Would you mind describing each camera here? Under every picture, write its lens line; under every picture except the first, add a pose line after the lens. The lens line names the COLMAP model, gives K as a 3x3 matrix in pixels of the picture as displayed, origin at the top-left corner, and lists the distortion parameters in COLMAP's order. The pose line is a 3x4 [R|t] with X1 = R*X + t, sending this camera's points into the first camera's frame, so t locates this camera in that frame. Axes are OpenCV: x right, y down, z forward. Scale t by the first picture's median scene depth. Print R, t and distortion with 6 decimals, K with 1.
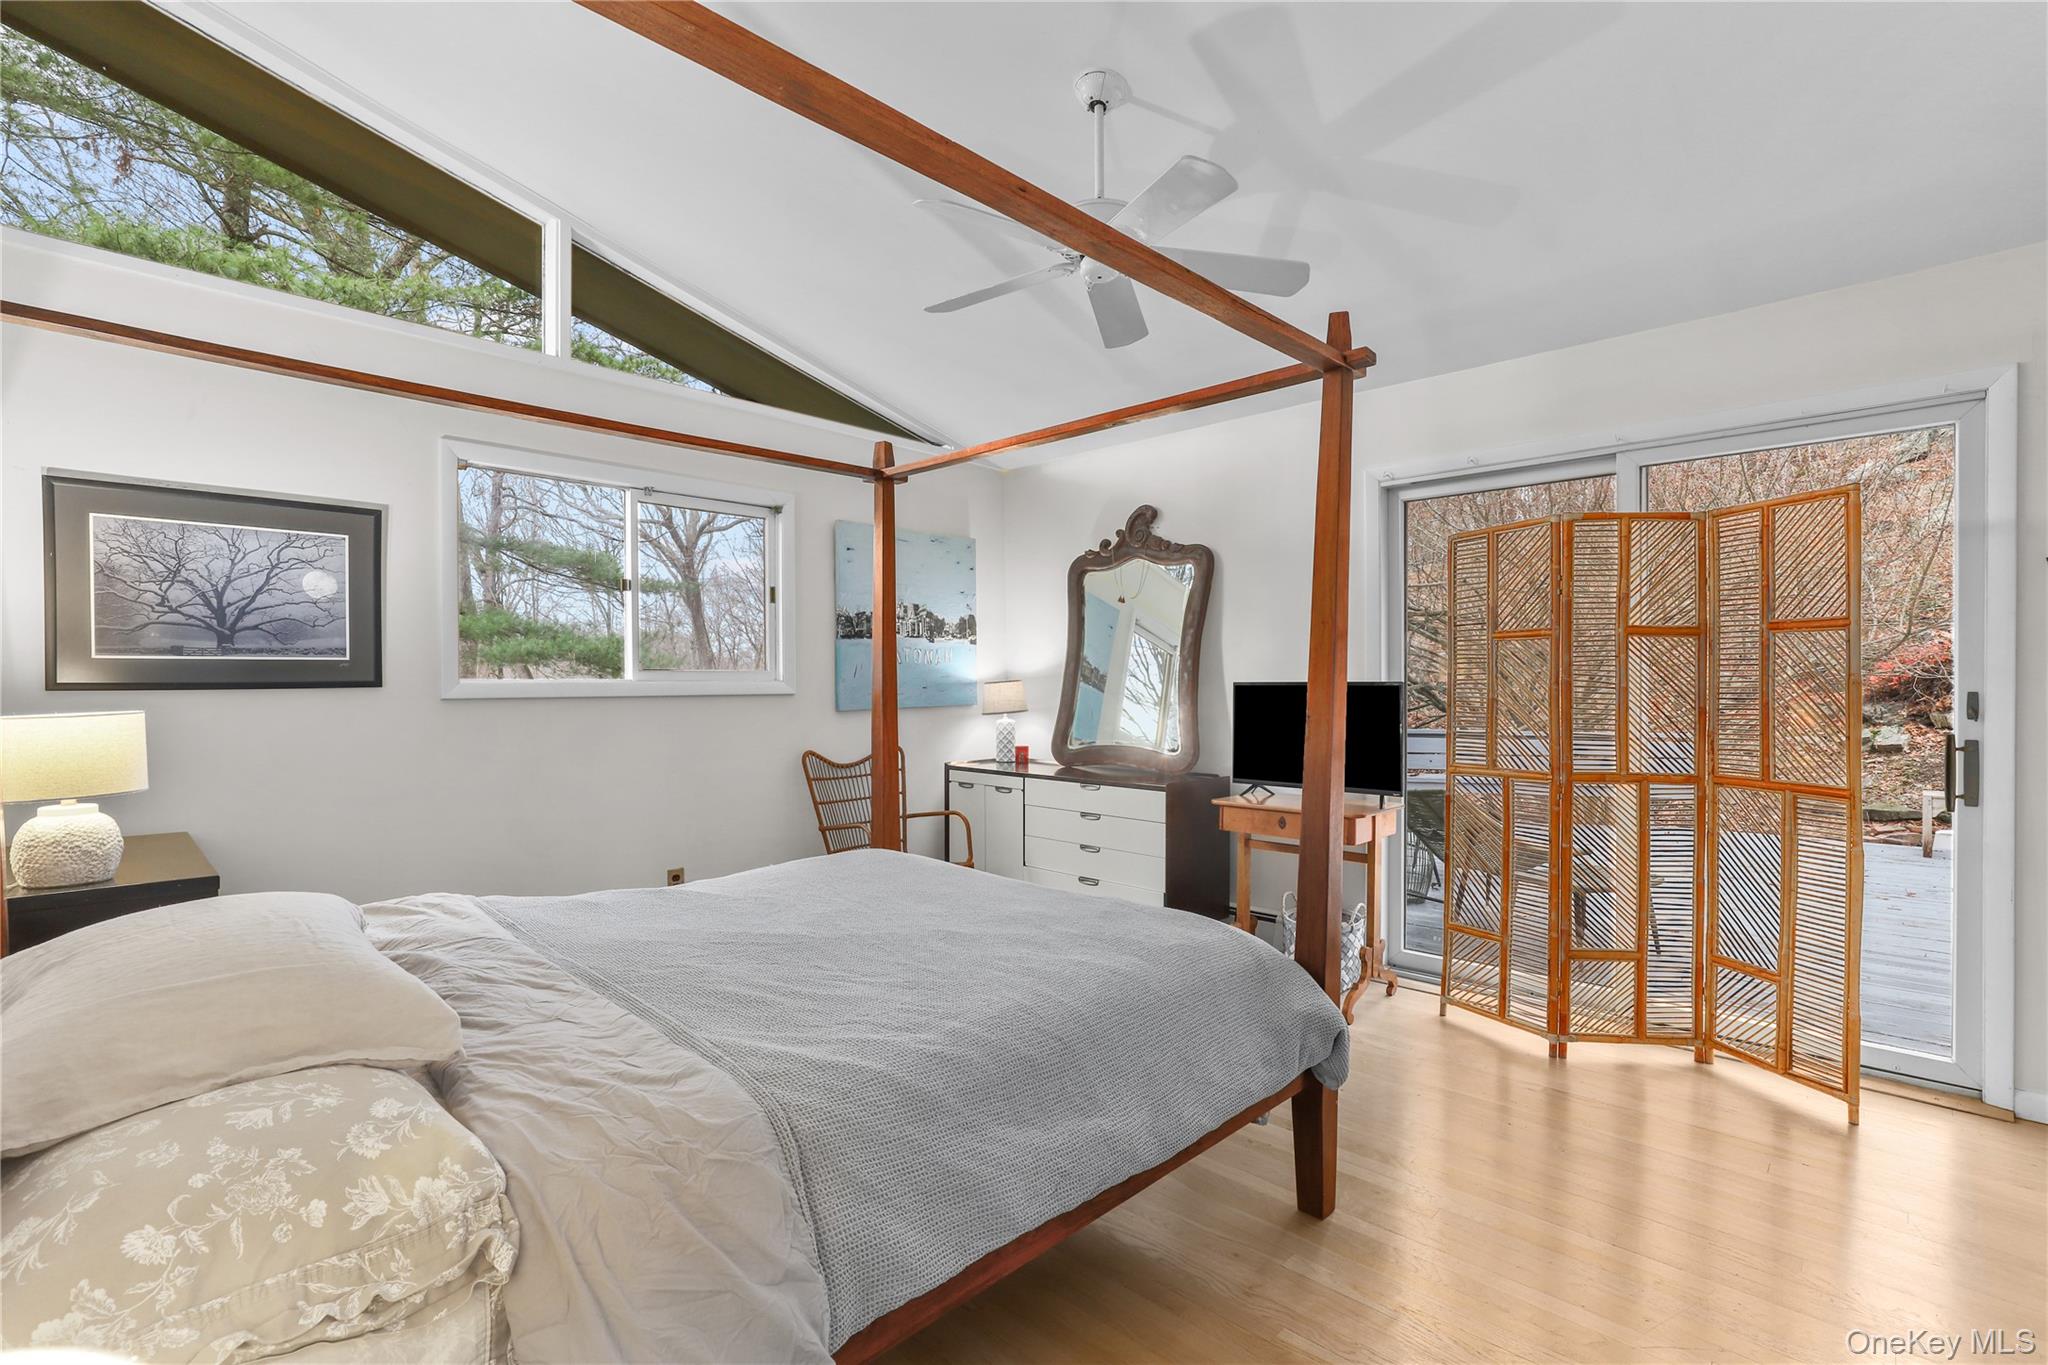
lens RADIAL K [[940.4, 0, 1024.0], [0, 940.4, 682.5], [0, 0, 1]] dist [0.010577, 0.000300]
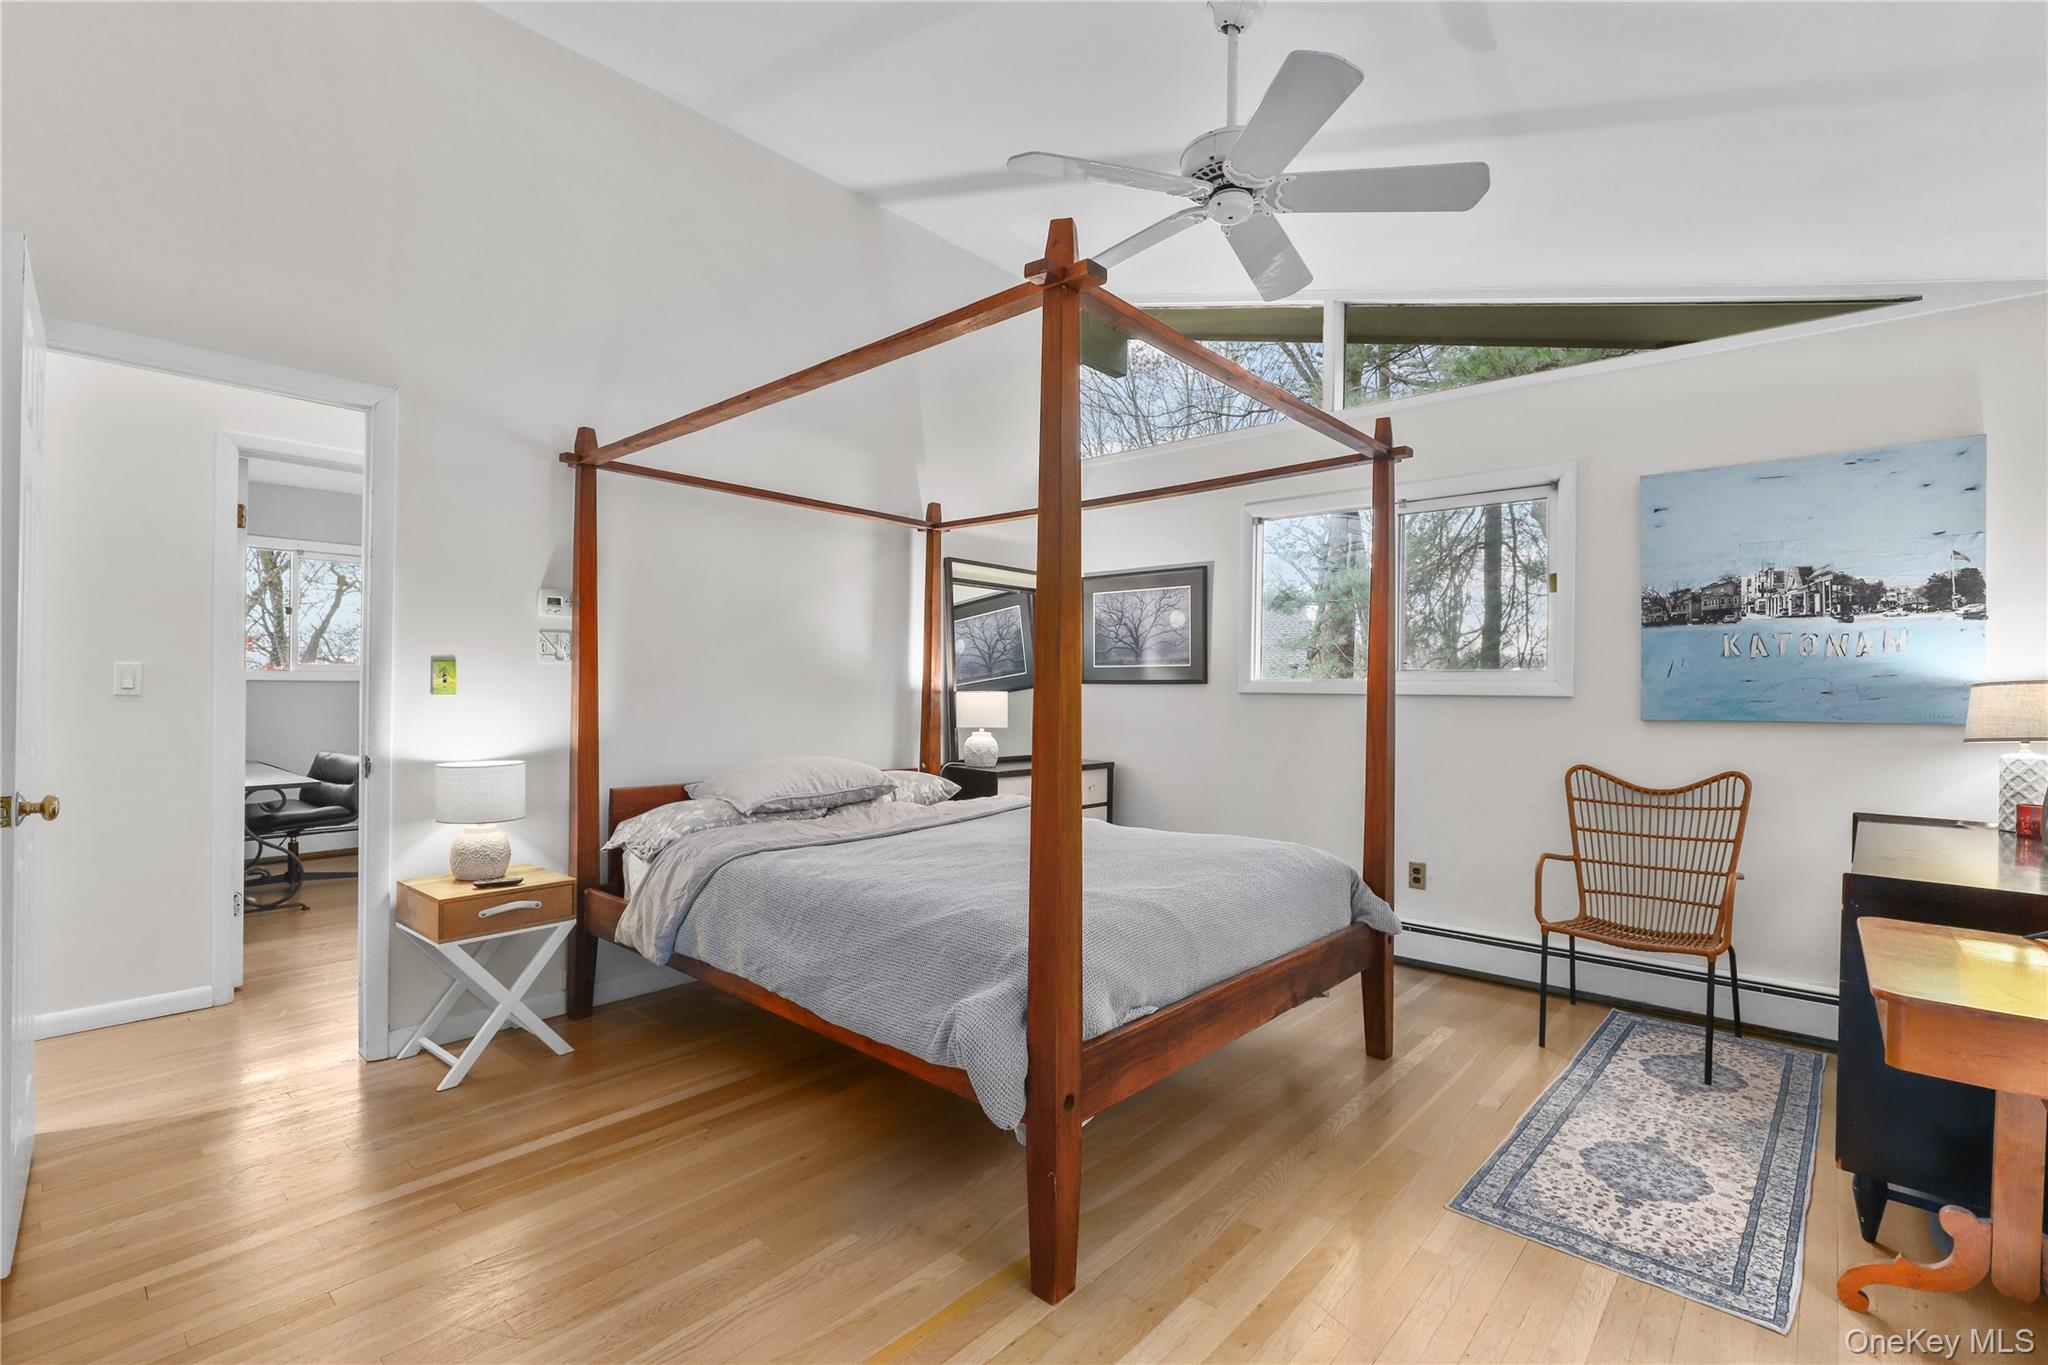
lens RADIAL K [[940.4, 0, 1024.0], [0, 940.4, 682.5], [0, 0, 1]] dist [0.010577, 0.000300]
pose [[0.059803, -0.001169, -0.998209, 0.577349], [-0.011238, 0.999935, -0.001844, 0.006552], [0.998147, 0.011328, 0.059786, 0.455851]]
